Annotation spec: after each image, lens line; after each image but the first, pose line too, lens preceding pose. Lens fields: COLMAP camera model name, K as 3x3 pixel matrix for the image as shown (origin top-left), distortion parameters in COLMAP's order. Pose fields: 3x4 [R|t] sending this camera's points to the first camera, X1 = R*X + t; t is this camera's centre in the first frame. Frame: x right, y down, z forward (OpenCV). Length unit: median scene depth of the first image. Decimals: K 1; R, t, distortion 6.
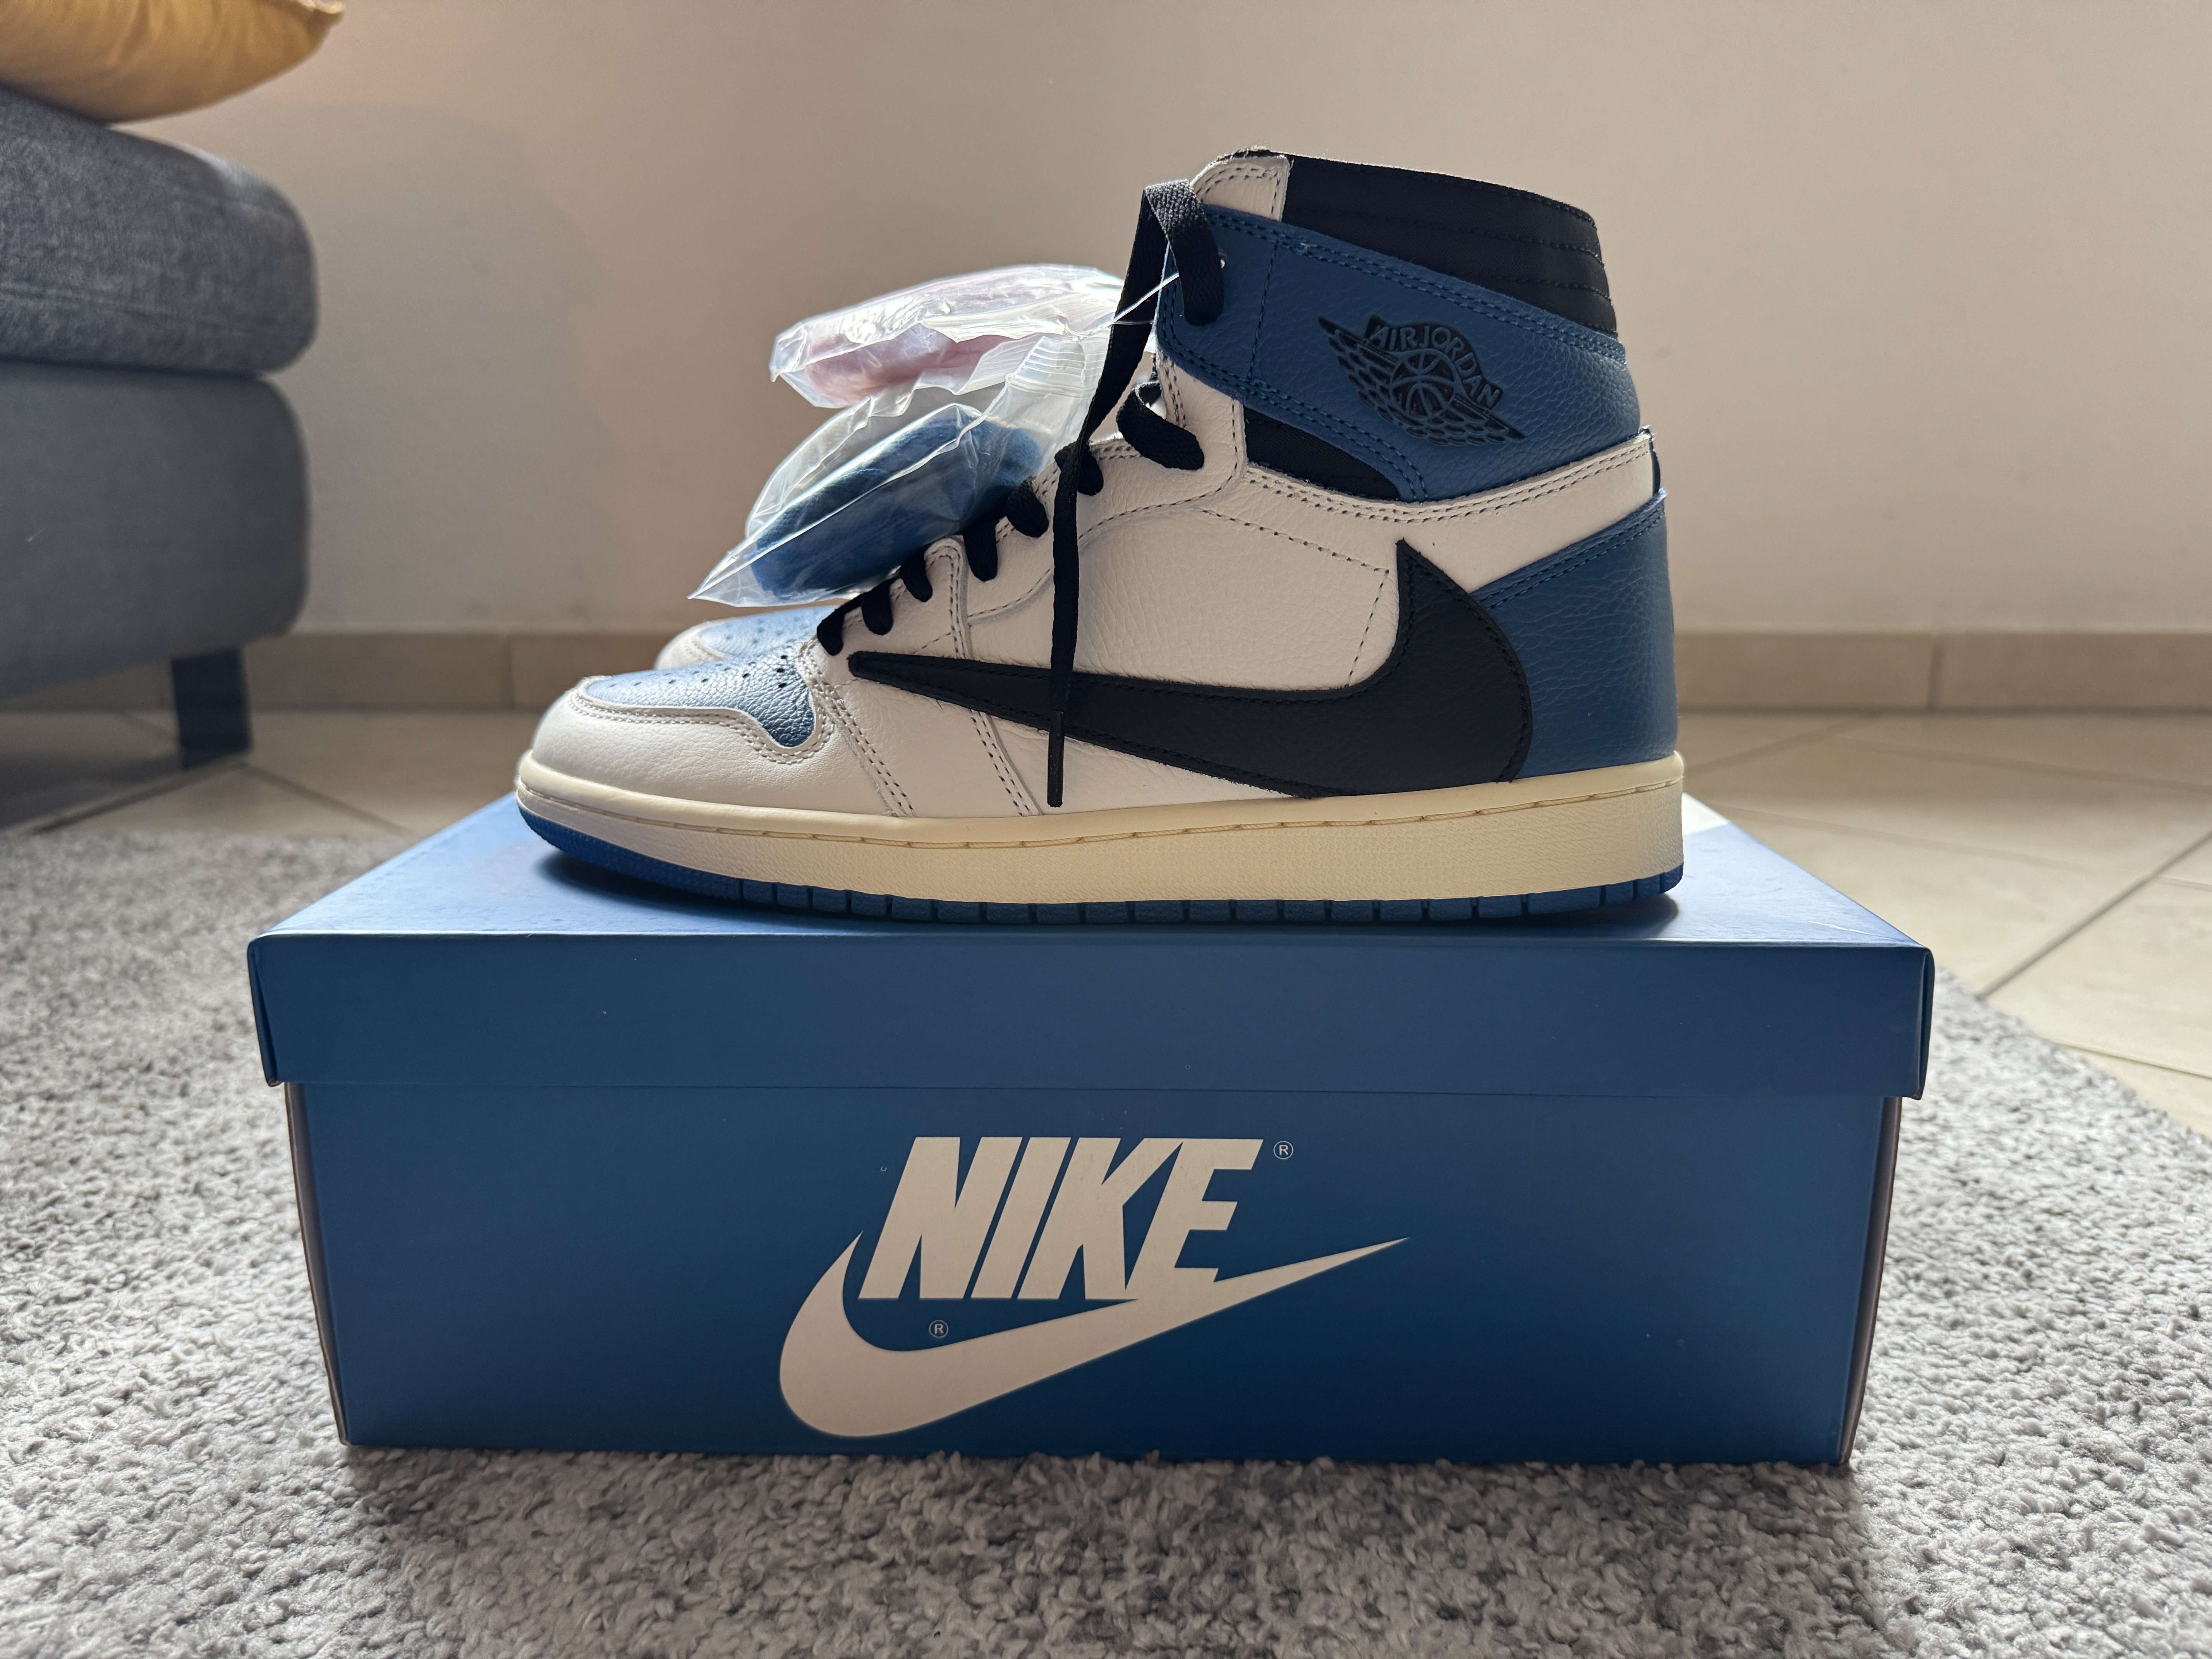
lens RADIAL K [[1586.9, 0, 1095.2], [0, 1586.9, 861.7], [0, 0, 1]] dist [-0.033695, 0.003702]
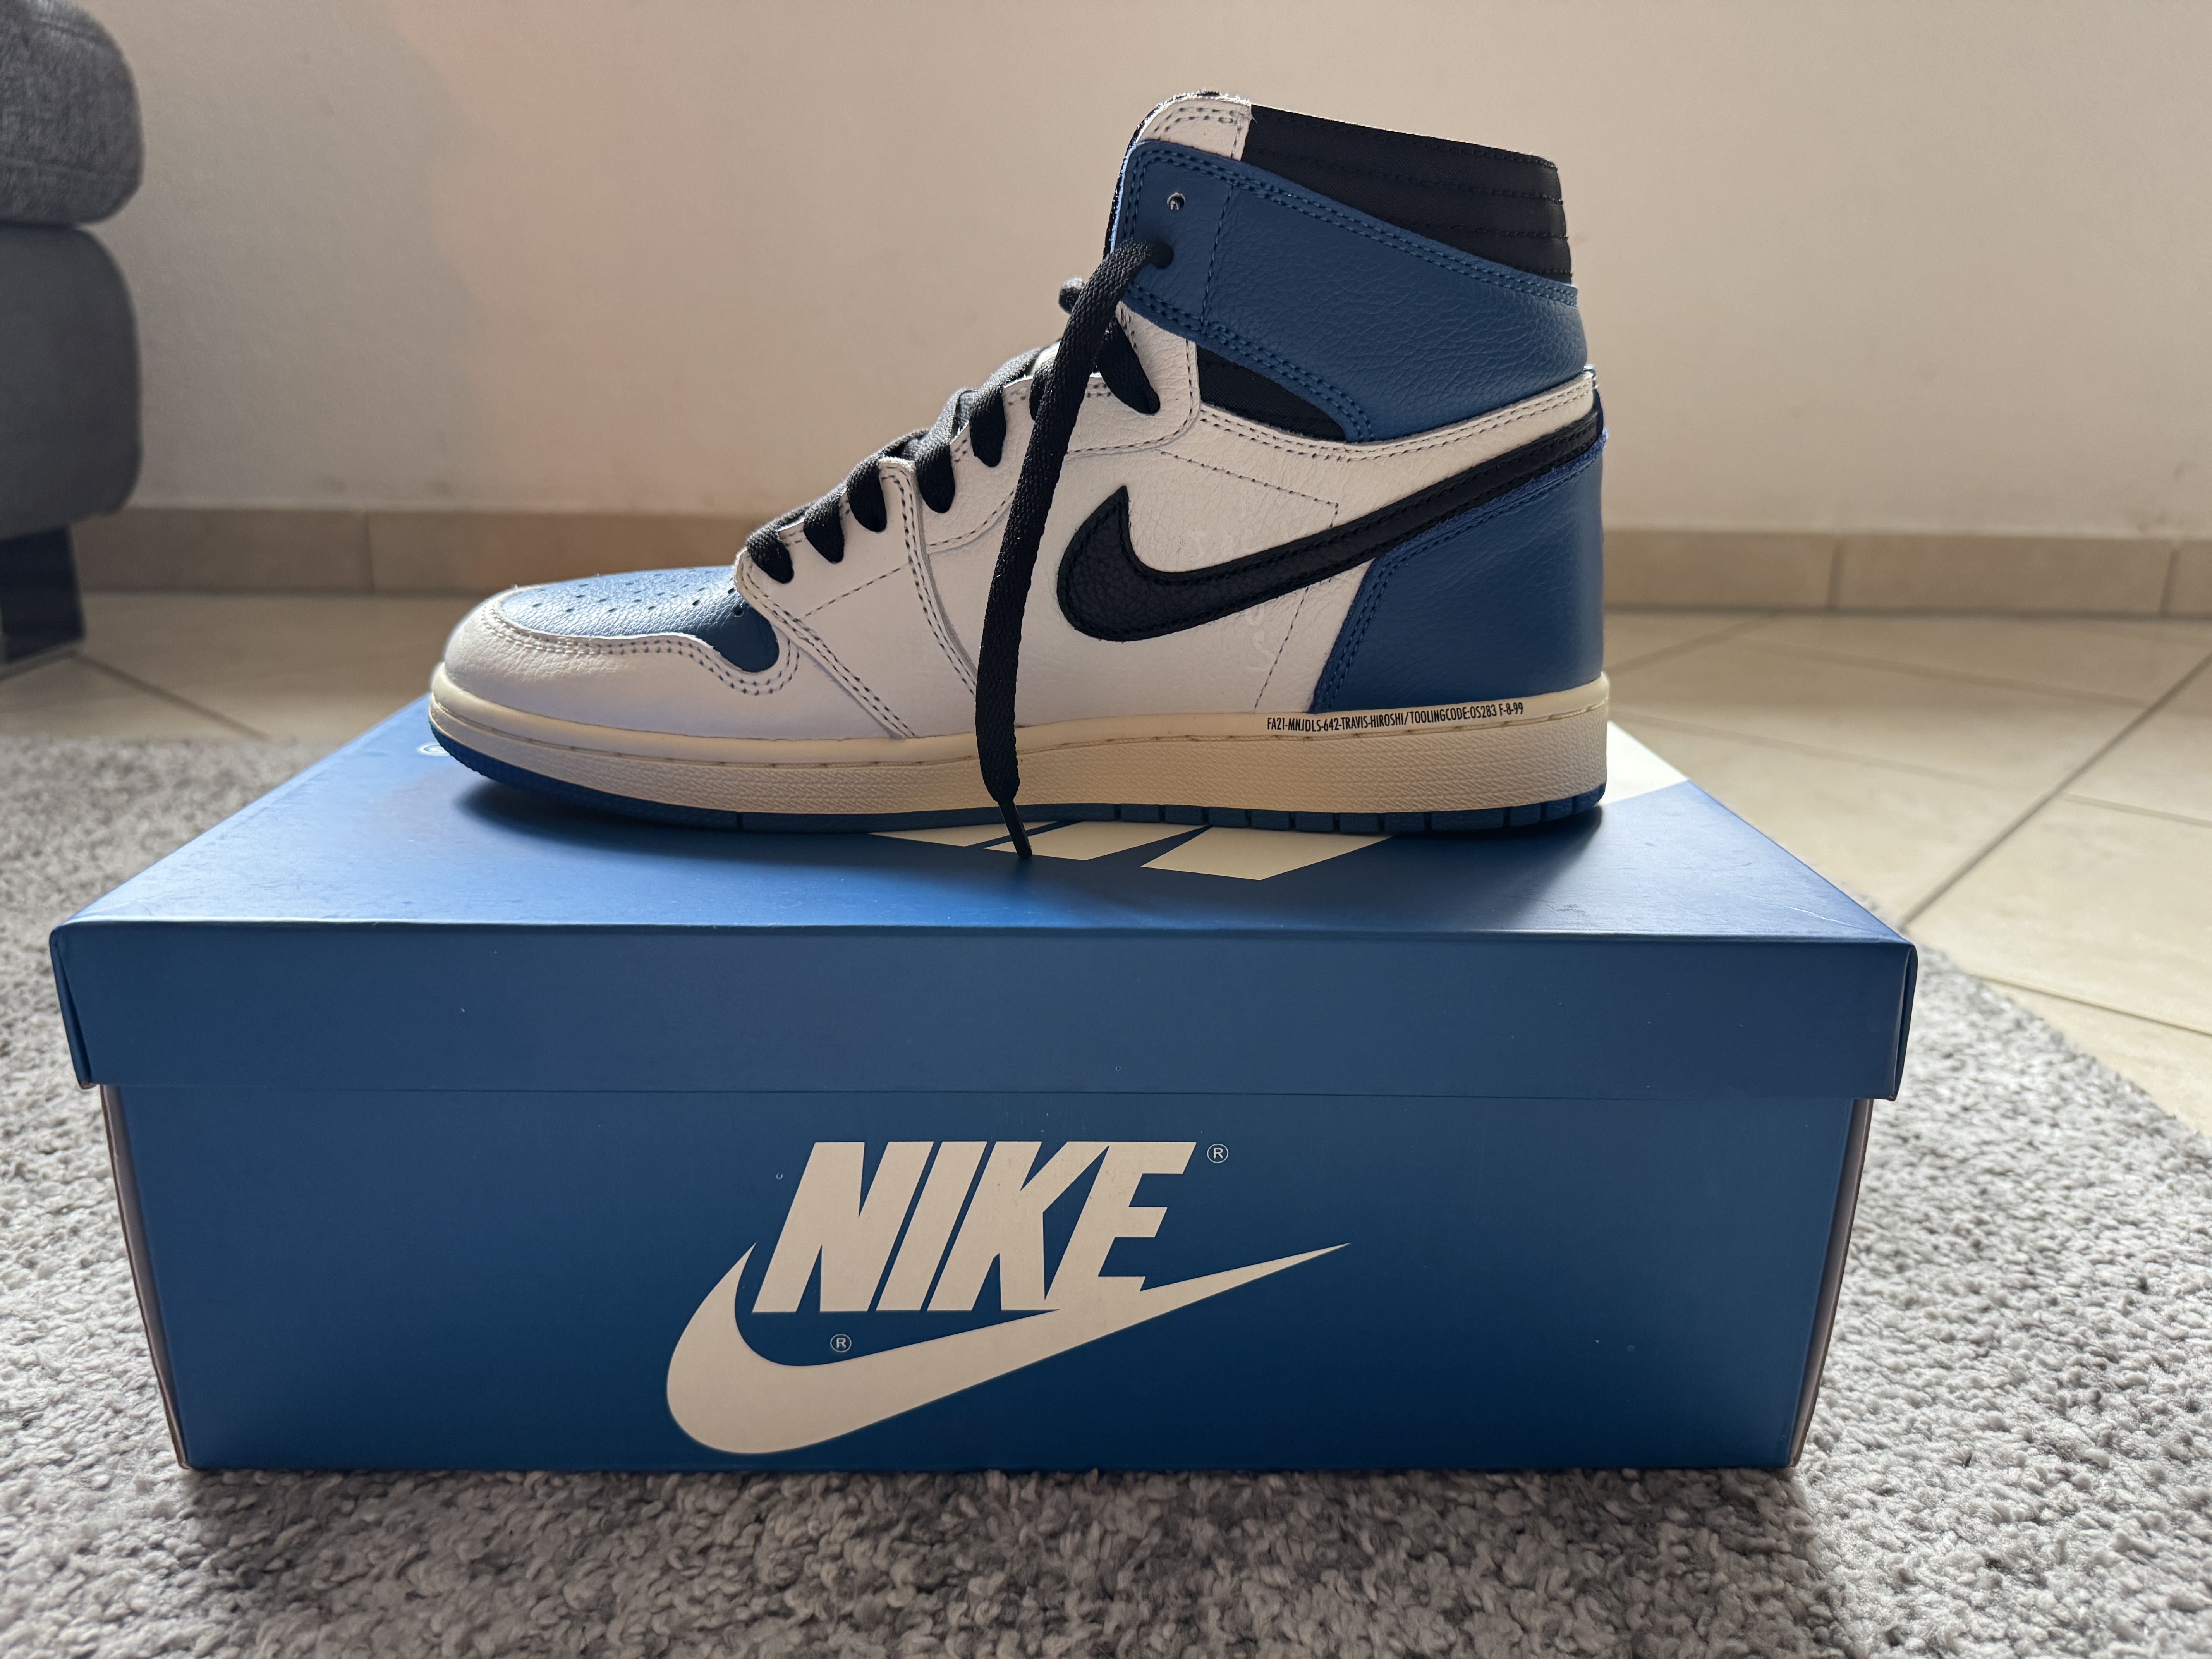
lens RADIAL K [[1586.9, 0, 1101.6], [0, 1586.9, 839.4], [0, 0, 1]] dist [-0.033695, 0.003702]
pose [[0.997168, 0.000642, 0.075205, -0.026924], [-0.005705, 0.997728, 0.067126, -0.060151], [-0.074991, -0.067365, 0.994906, 0.099311]]
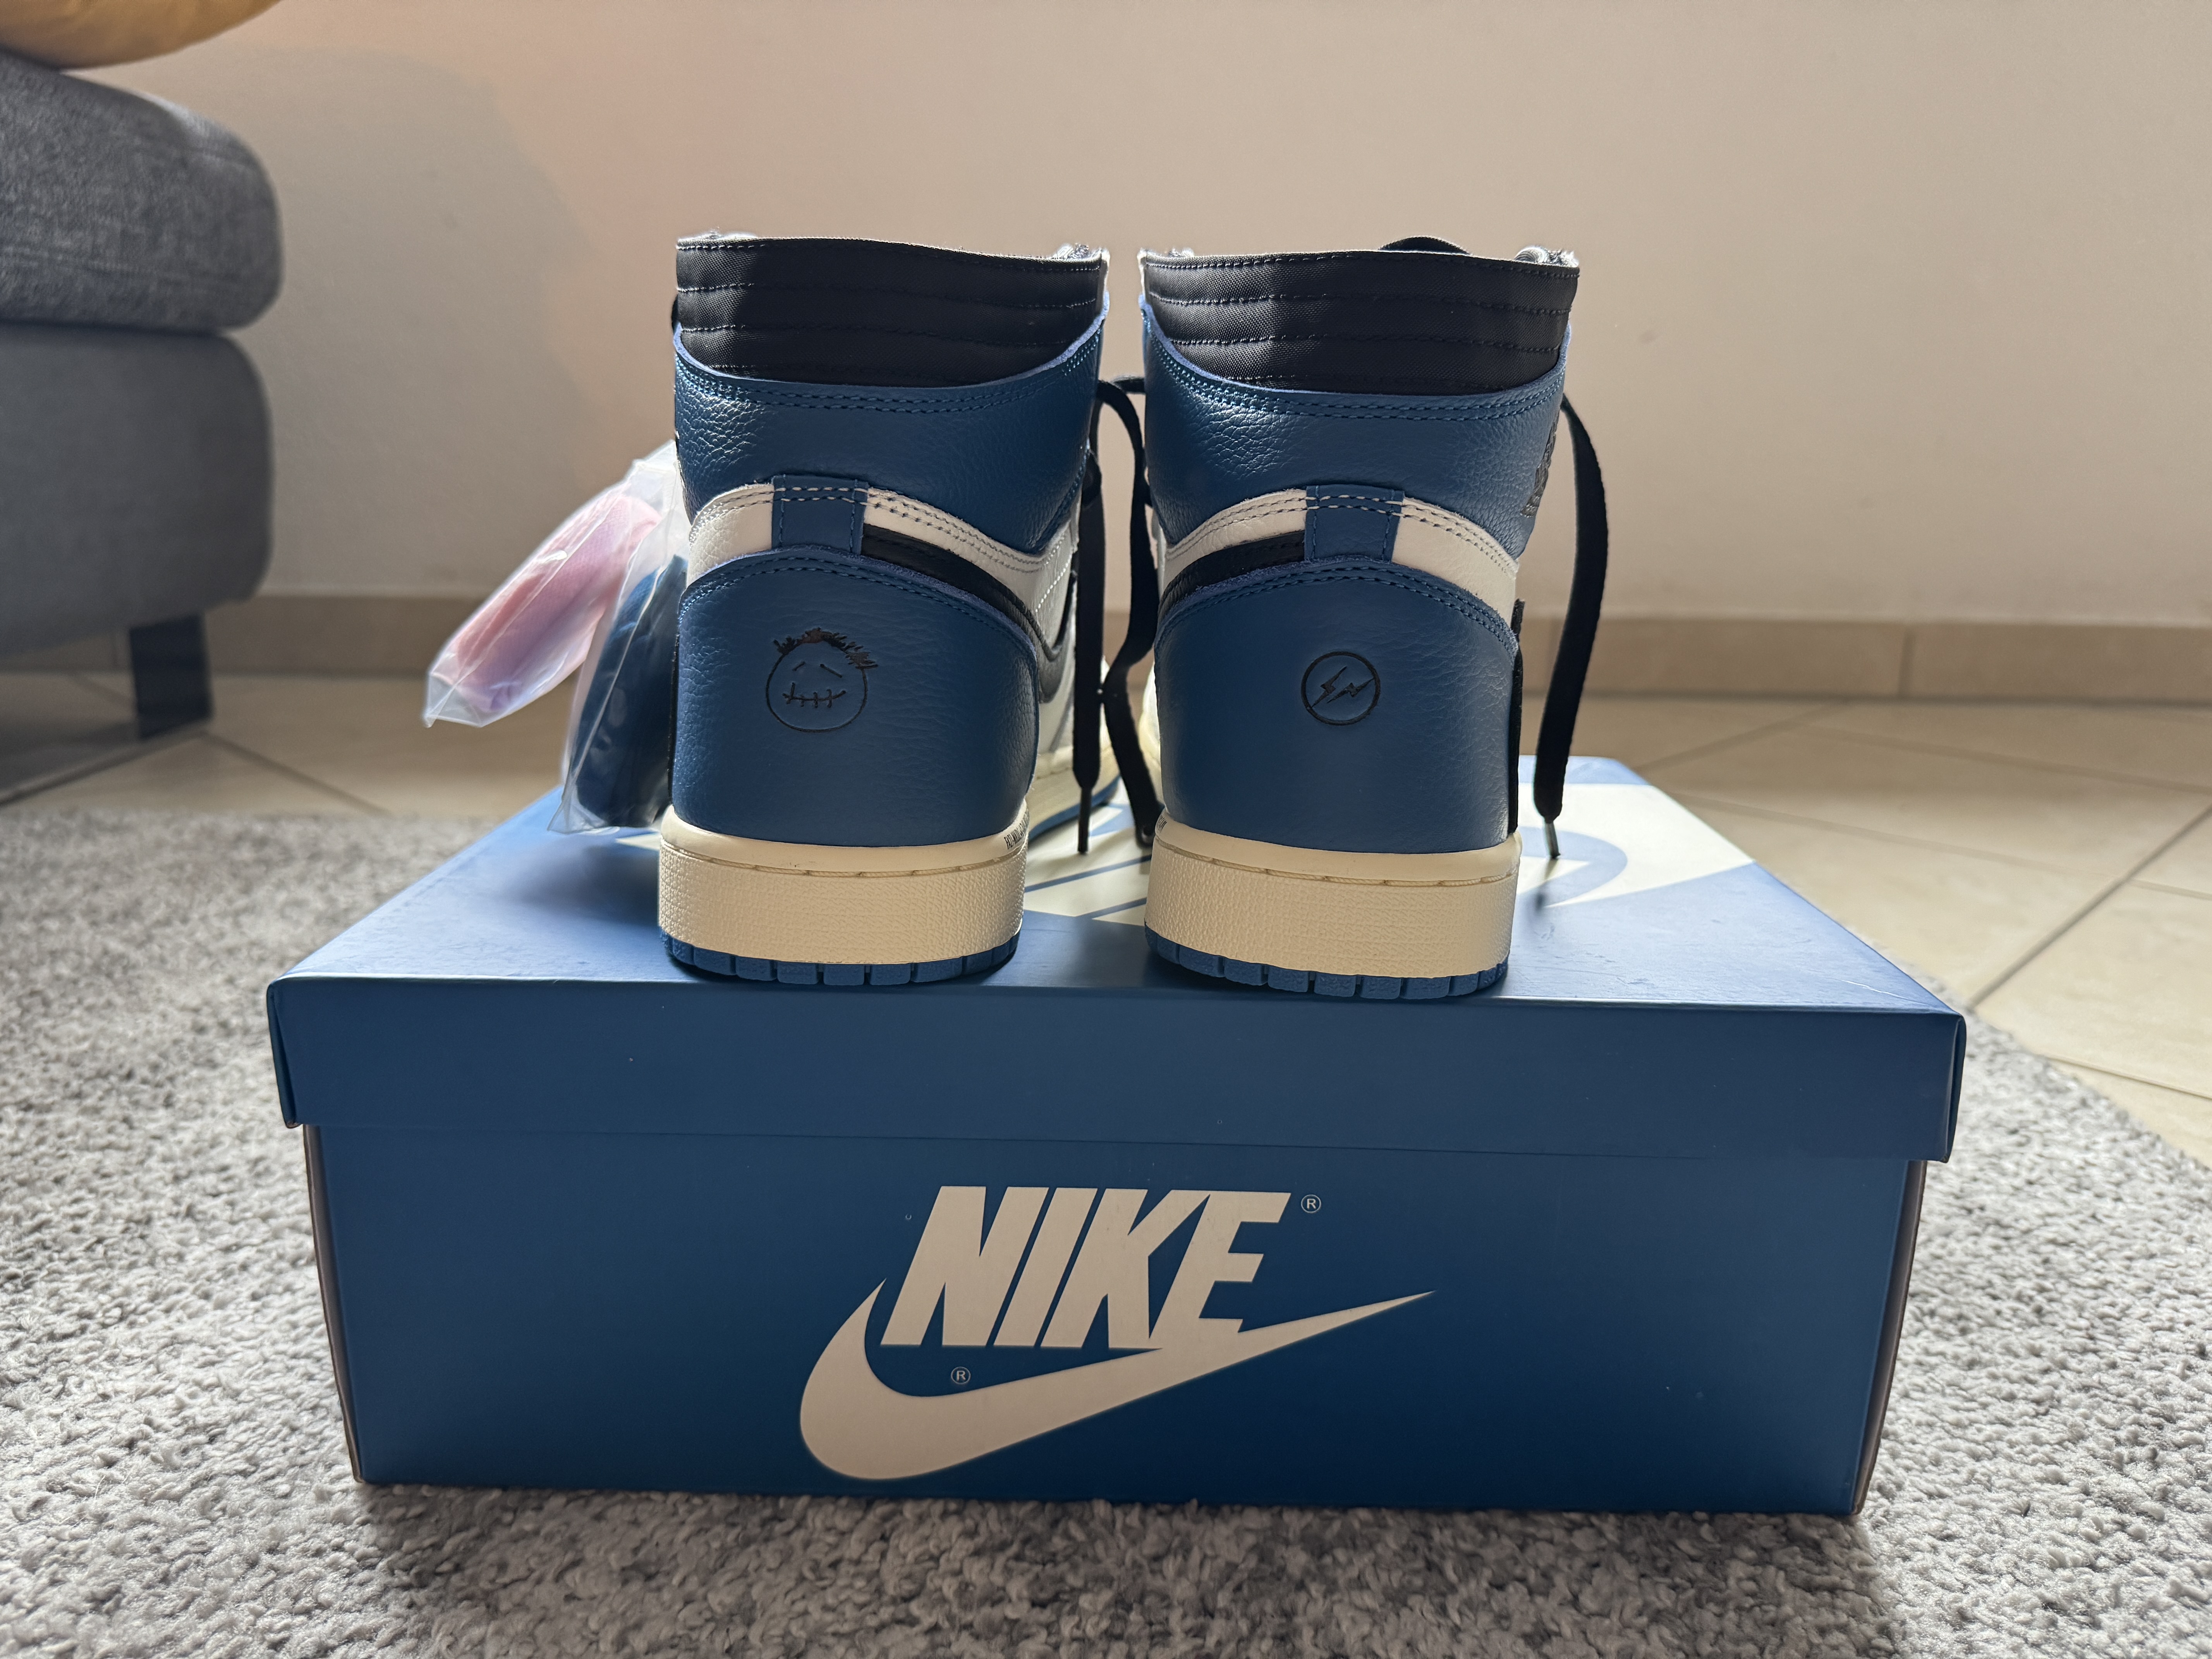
lens RADIAL K [[1586.9, 0, 1106.7], [0, 1586.9, 849.3], [0, 0, 1]] dist [-0.033695, 0.003702]
pose [[0.999297, 0.010956, 0.035861, -0.055495], [-0.011746, 0.999691, 0.021887, -0.058679], [-0.035610, -0.022293, 0.999117, 0.018403]]
